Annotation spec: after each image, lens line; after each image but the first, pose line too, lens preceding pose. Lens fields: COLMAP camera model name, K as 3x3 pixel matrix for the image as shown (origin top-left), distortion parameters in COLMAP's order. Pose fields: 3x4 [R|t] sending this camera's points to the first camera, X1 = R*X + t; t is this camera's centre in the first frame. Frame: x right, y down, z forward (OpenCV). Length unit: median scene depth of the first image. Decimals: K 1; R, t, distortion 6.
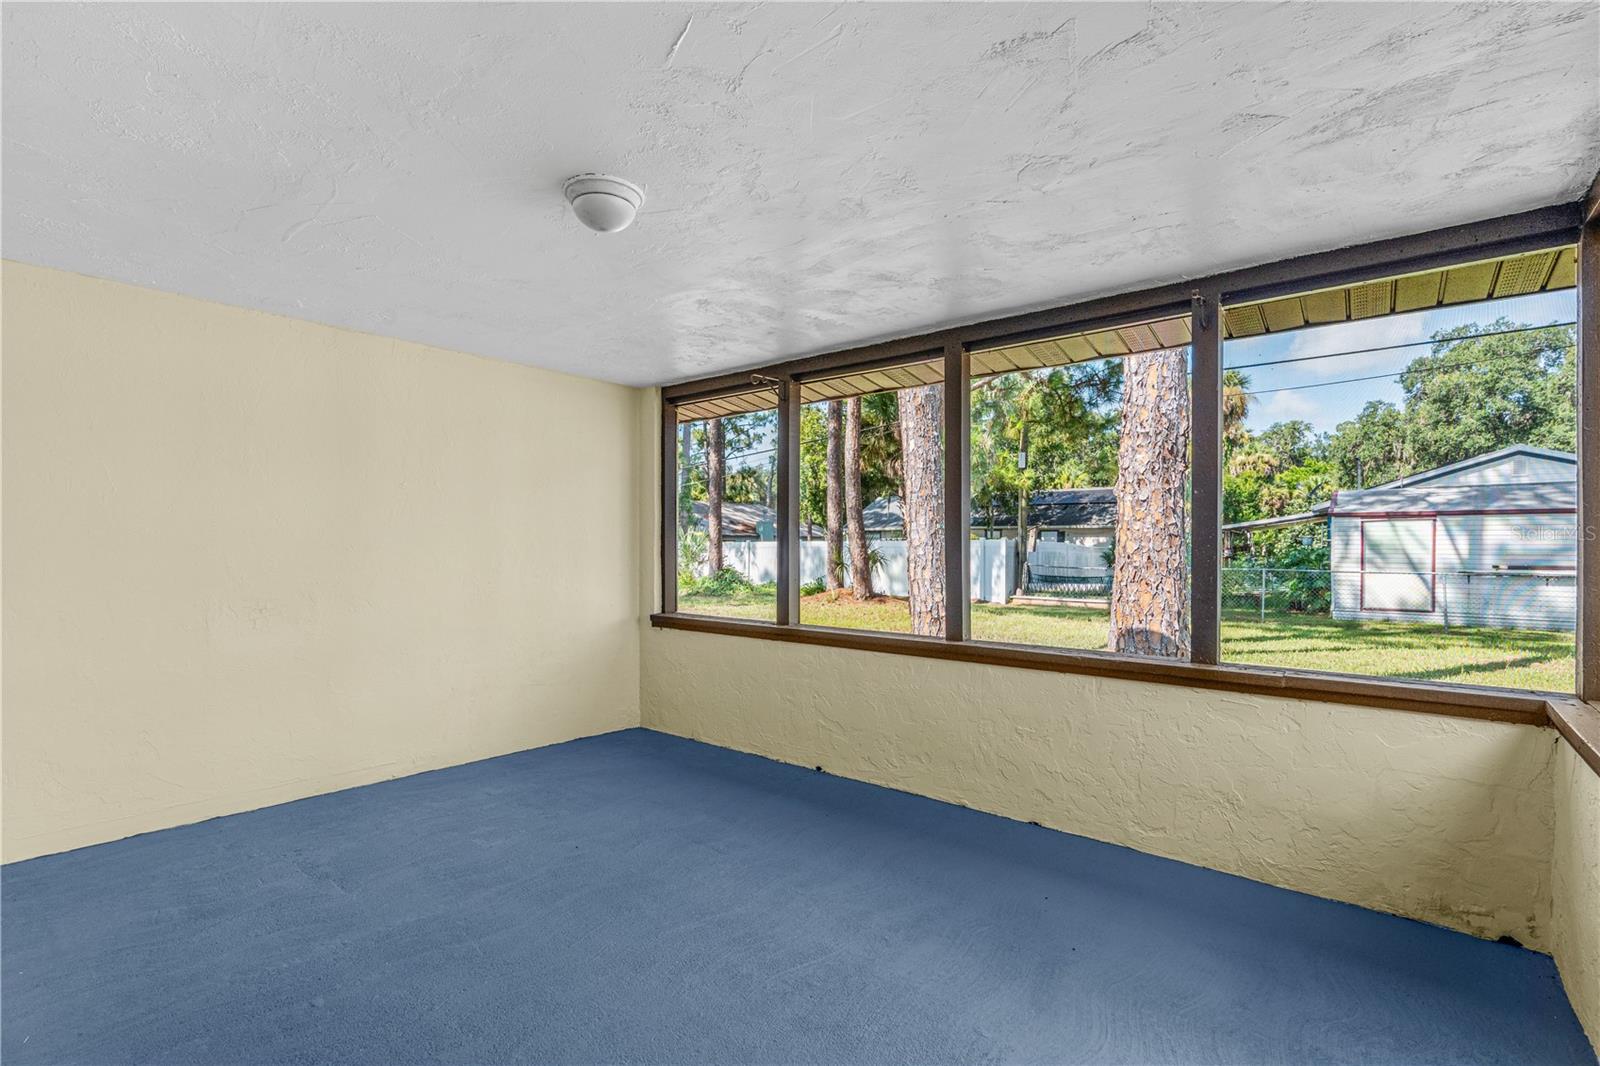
lens RADIAL K [[728.0, 0, 799.4], [0, 728.0, 544.5], [0, 0, 1]] dist [-0.018427, 0.000165]
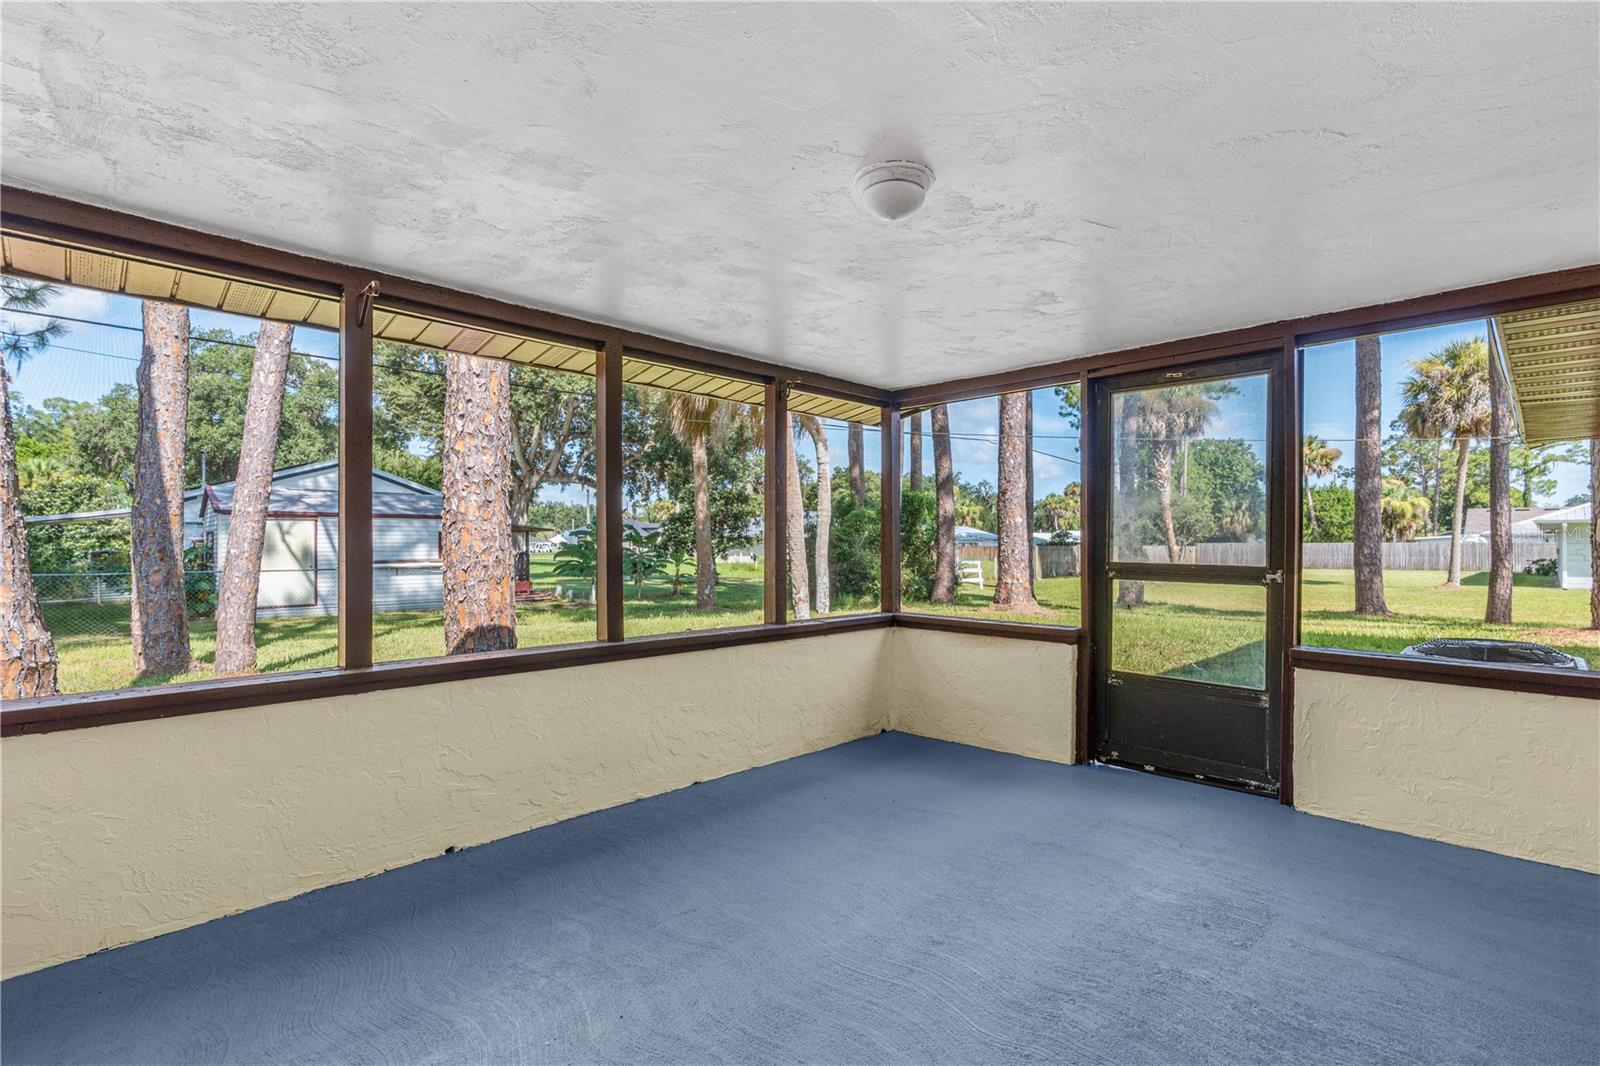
lens RADIAL K [[778.0, 0, 800.0], [0, 778.0, 533.0], [0, 0, 1]] dist [-0.027471, 0.000056]
pose [[0.078046, 0.010196, 0.996898, -0.408093], [0.001834, 0.999945, -0.010371, -0.002347], [-0.996948, 0.002637, 0.078023, 0.328361]]
